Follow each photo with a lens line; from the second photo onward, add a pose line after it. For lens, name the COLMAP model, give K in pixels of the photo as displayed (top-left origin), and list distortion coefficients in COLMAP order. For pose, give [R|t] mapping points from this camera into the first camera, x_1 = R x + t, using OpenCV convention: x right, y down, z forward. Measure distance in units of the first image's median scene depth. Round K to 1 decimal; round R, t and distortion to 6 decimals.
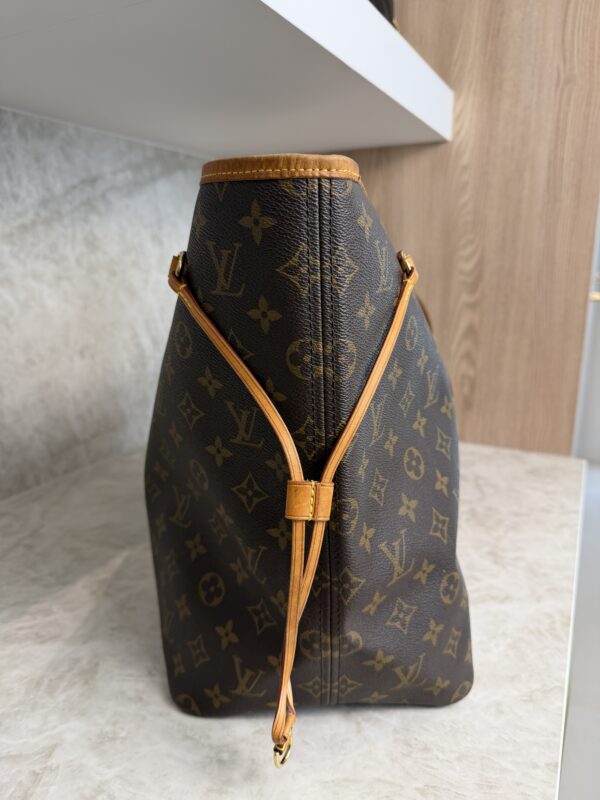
lens RADIAL K [[584.5, 0, 304.7], [0, 584.5, 402.2], [0, 0, 1]] dist [-0.028138, 0.002059]
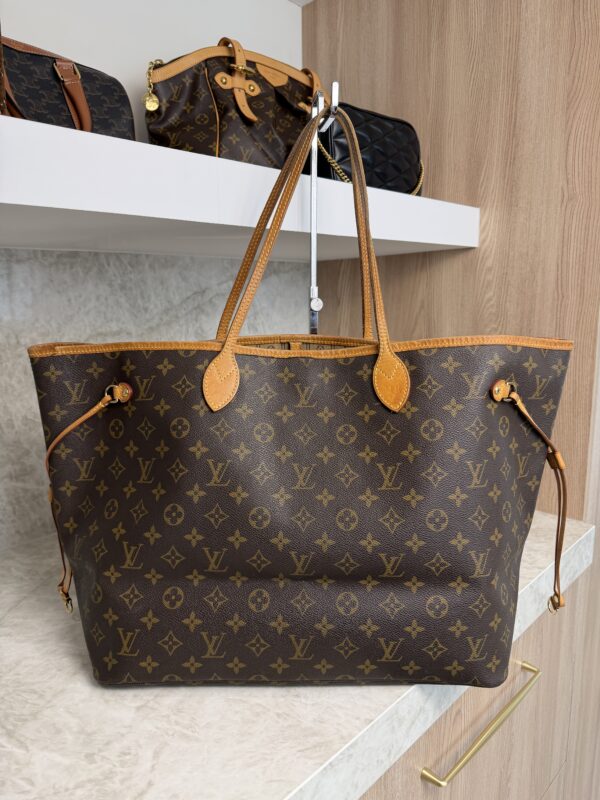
lens RADIAL K [[560.7, 0, 303.8], [0, 560.7, 404.4], [0, 0, 1]] dist [0.081185, -0.157593]
pose [[0.954166, 0.040190, -0.296568, 0.324369], [-0.056191, 0.997377, -0.045624, -0.060899], [0.293956, 0.060197, 0.953921, -0.256731]]
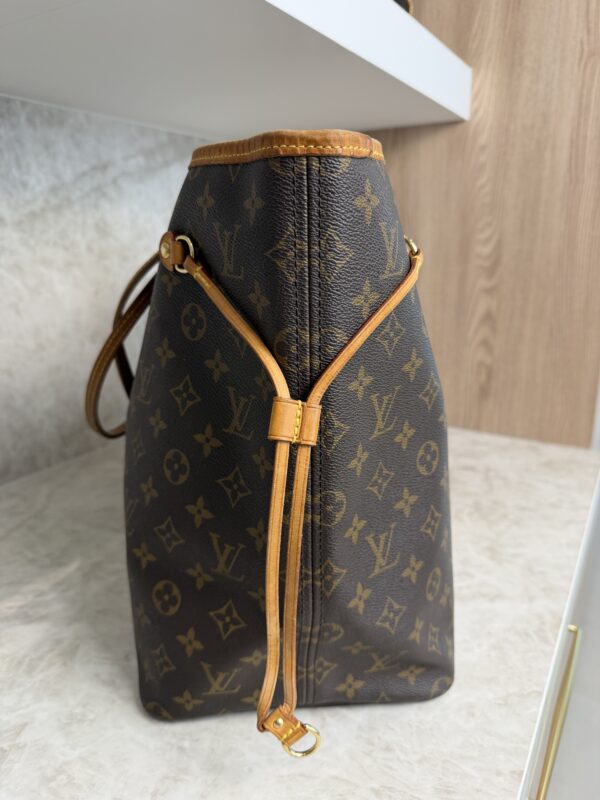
lens RADIAL K [[586.8, 0, 301.3], [0, 586.8, 397.6], [0, 0, 1]] dist [-0.034553, 0.007493]
pose [[0.997224, 0.014028, -0.073123, 0.062772], [-0.012454, 0.999682, 0.021945, -0.008384], [0.073407, -0.020974, 0.997081, 0.009256]]
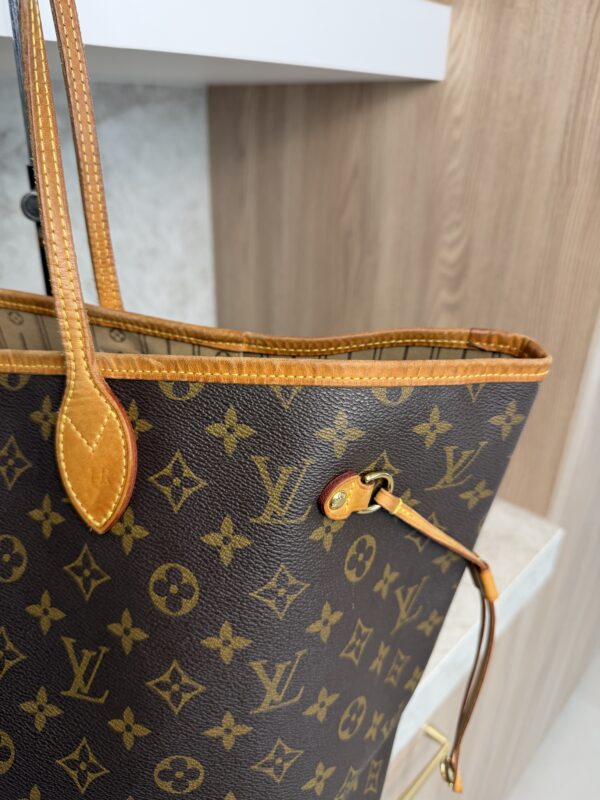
lens RADIAL K [[586.8, 0, 301.3], [0, 586.8, 397.6], [0, 0, 1]] dist [-0.034553, 0.007493]
pose [[0.953719, 0.153054, -0.258832, 0.400099], [-0.097840, 0.971881, 0.214185, -0.248081], [0.284336, -0.178948, 0.941876, 0.245305]]
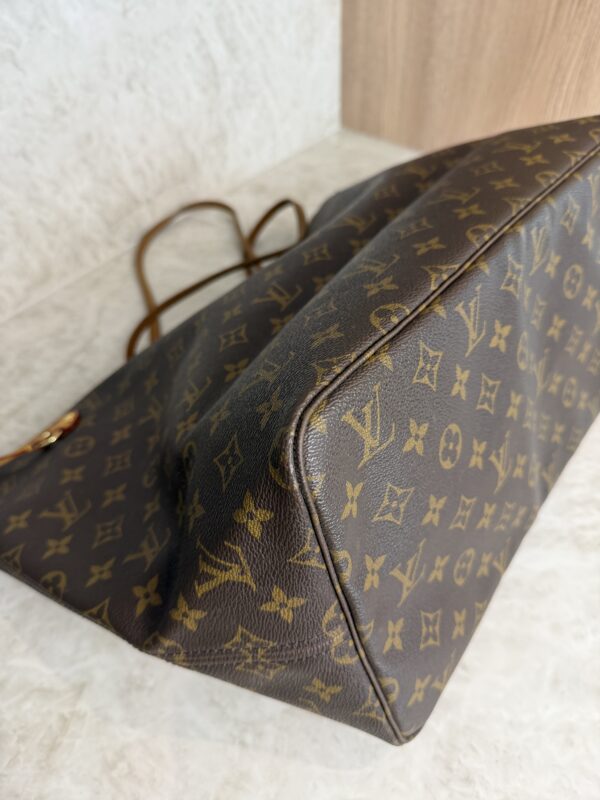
lens RADIAL K [[597.4, 0, 304.8], [0, 597.4, 401.2], [0, 0, 1]] dist [-0.037829, 0.002888]
pose [[0.975134, 0.143312, -0.169040, 0.017370], [-0.027290, 0.834614, 0.550159, -0.185625], [0.219928, -0.531866, 0.817772, 0.257028]]
